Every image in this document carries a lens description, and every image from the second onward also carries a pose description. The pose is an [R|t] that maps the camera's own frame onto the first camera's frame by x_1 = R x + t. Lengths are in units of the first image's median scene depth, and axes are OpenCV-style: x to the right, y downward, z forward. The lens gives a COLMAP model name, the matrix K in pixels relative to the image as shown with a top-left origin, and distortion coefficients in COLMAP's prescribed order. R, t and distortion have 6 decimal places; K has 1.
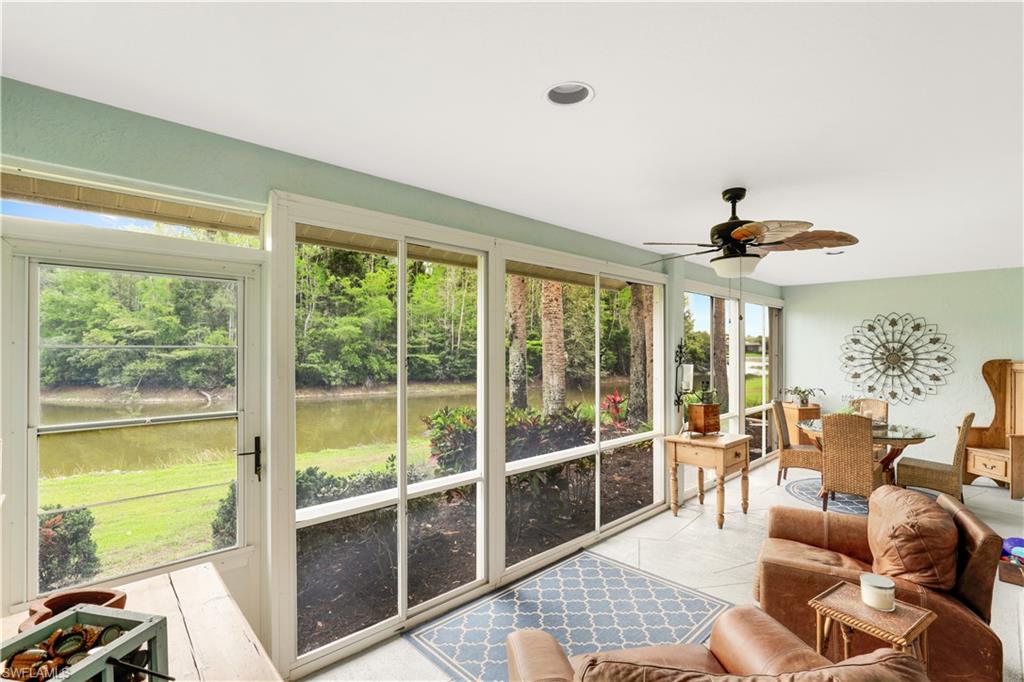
lens RADIAL K [[474.2, 0, 512.6], [0, 474.2, 343.9], [0, 0, 1]] dist [-0.014970, 0.005044]
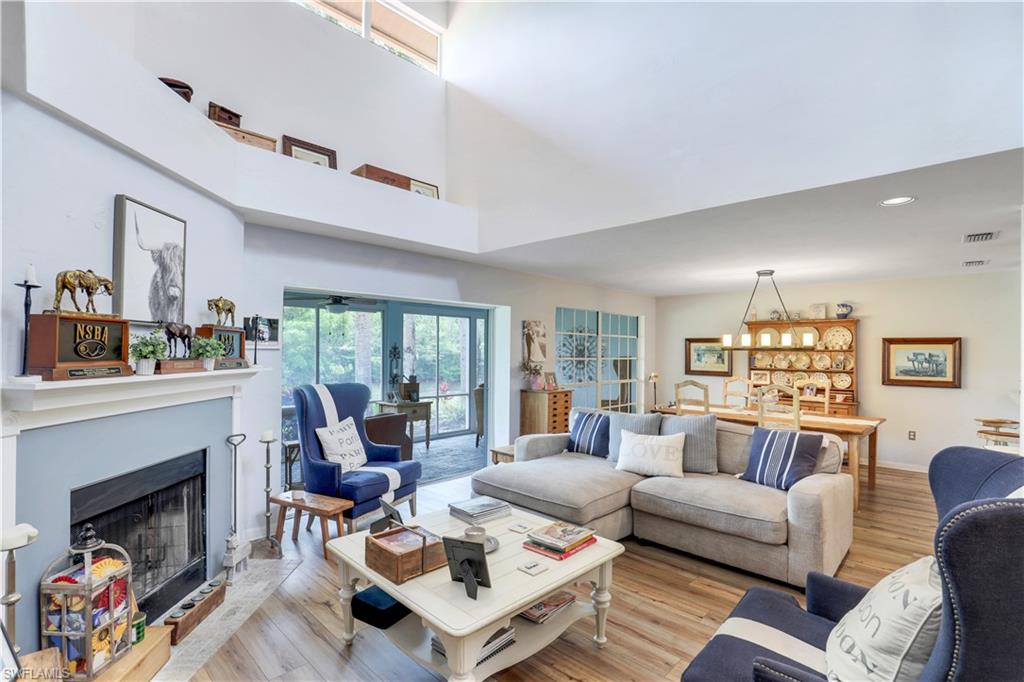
lens RADIAL K [[474.2, 0, 505.7], [0, 474.2, 347.1], [0, 0, 1]] dist [-0.014970, 0.005044]
pose [[0.999202, 0.003185, 0.039818, 0.499291], [-0.003187, 0.999995, -0.000002, 0.001599], [-0.039818, -0.000125, 0.999207, -0.480268]]
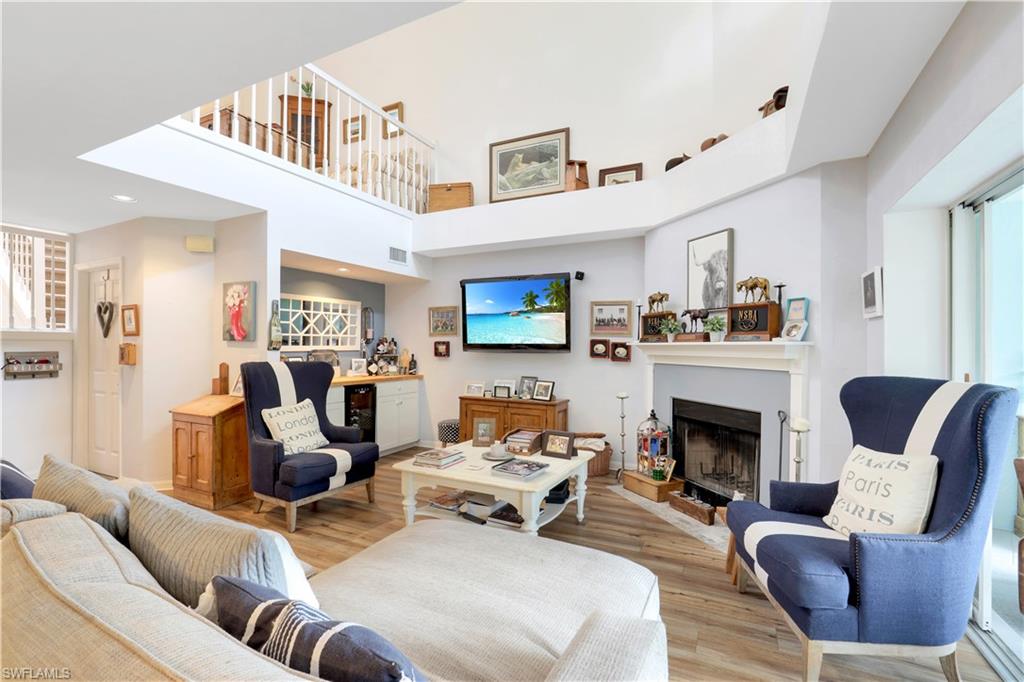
lens RADIAL K [[474.2, 0, 509.1], [0, 474.2, 341.5], [0, 0, 1]] dist [-0.014970, 0.005044]
pose [[-0.942762, -0.014346, -0.333158, 0.653909], [-0.007607, 0.999739, -0.021522, 0.036343], [0.333380, -0.017755, -0.942626, 0.376049]]
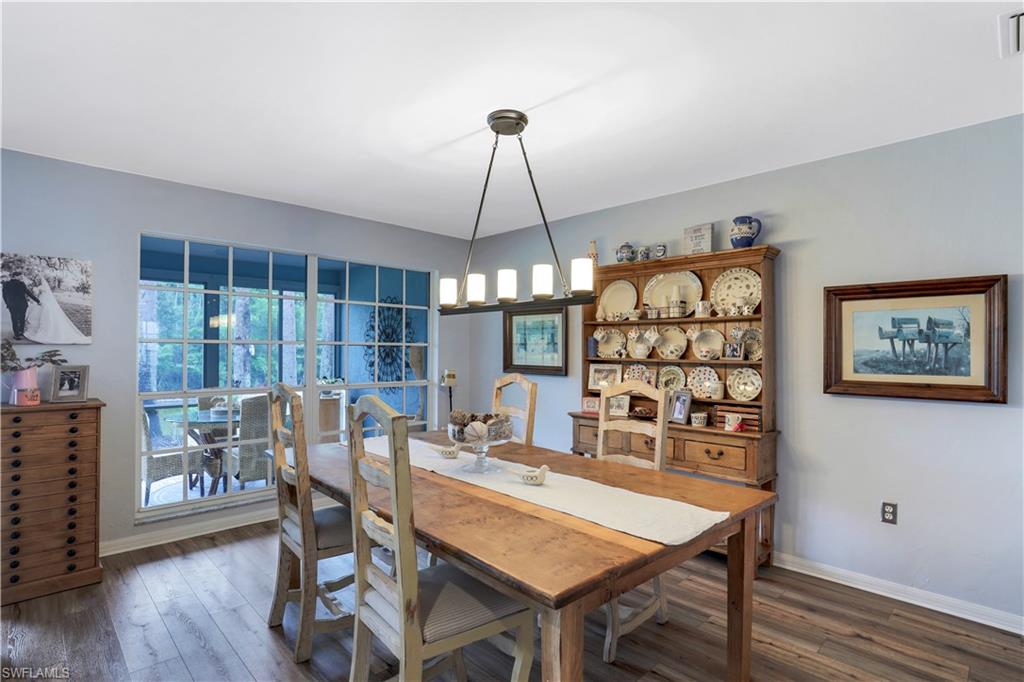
lens RADIAL K [[510.3, 0, 497.2], [0, 510.3, 346.9], [0, 0, 1]] dist [-0.007225, -0.000340]
pose [[0.999998, -0.001879, -0.001116, 1.002013], [0.001881, 0.999996, 0.001967, 0.032329], [0.001113, -0.001969, 0.999997, -0.018121]]
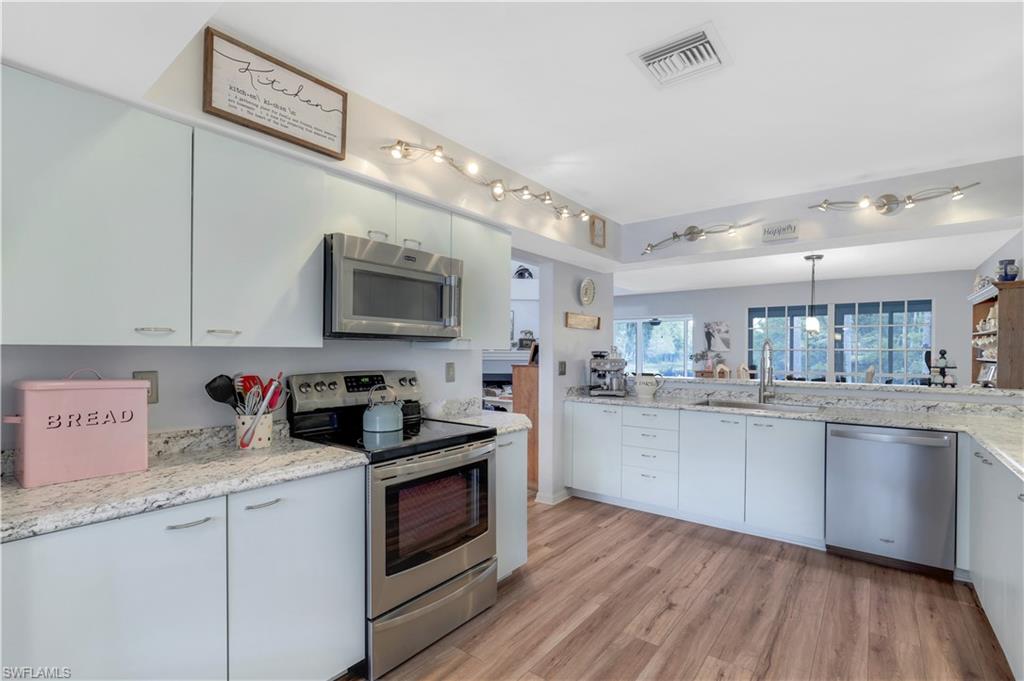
lens RADIAL K [[474.2, 0, 505.9], [0, 474.2, 346.1], [0, 0, 1]] dist [-0.014970, 0.005044]
pose [[0.137841, -0.013287, -0.990365, 1.770401], [0.007218, 0.999897, -0.012410, 0.027149], [0.990428, -0.005438, 0.137922, -0.293444]]
